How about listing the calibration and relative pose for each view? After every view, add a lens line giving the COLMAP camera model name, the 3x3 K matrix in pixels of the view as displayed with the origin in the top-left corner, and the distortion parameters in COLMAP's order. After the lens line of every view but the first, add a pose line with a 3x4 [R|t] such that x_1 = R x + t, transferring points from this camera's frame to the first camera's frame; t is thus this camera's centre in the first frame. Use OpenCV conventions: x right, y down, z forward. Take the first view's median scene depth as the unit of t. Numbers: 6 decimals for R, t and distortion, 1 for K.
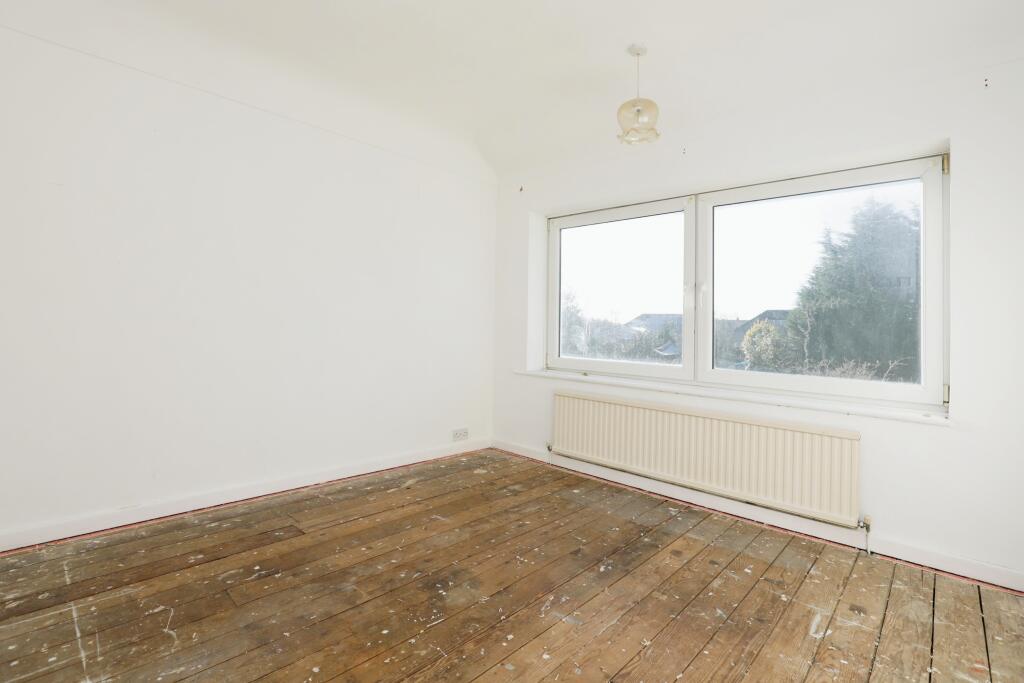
lens RADIAL K [[479.6, 0, 512.0], [0, 479.6, 341.5], [0, 0, 1]] dist [-0.035949, 0.001412]
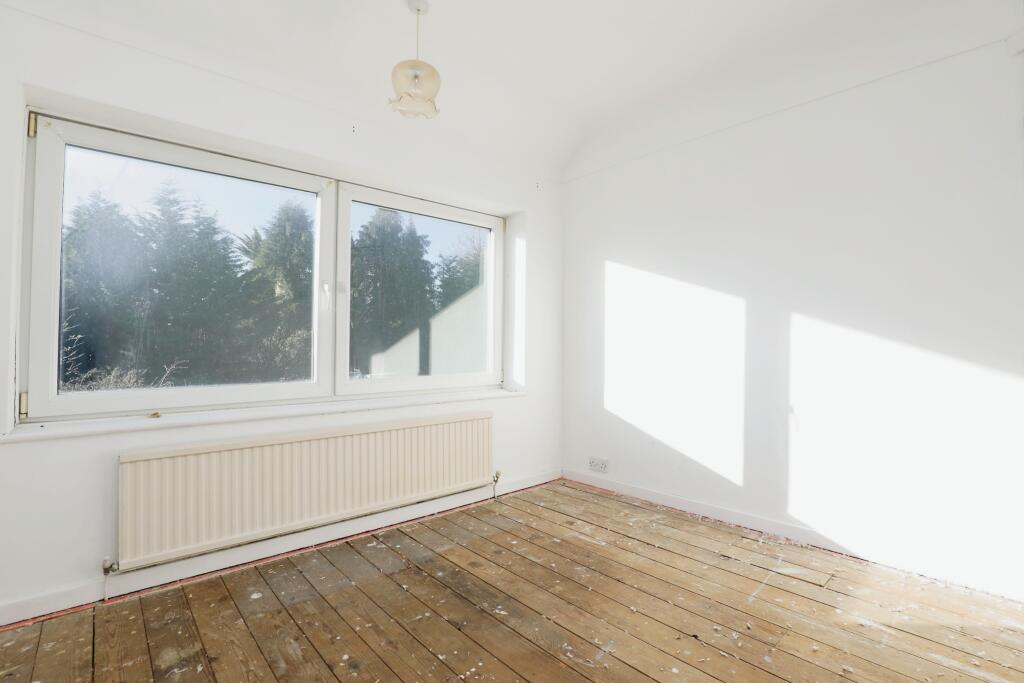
lens RADIAL K [[479.6, 0, 512.0], [0, 479.6, 341.5], [0, 0, 1]] dist [-0.035949, 0.001412]
pose [[0.086601, -0.025499, 0.995917, -0.531309], [0.035591, 0.999113, 0.022486, -0.026946], [-0.995607, 0.033499, 0.087432, 0.720543]]
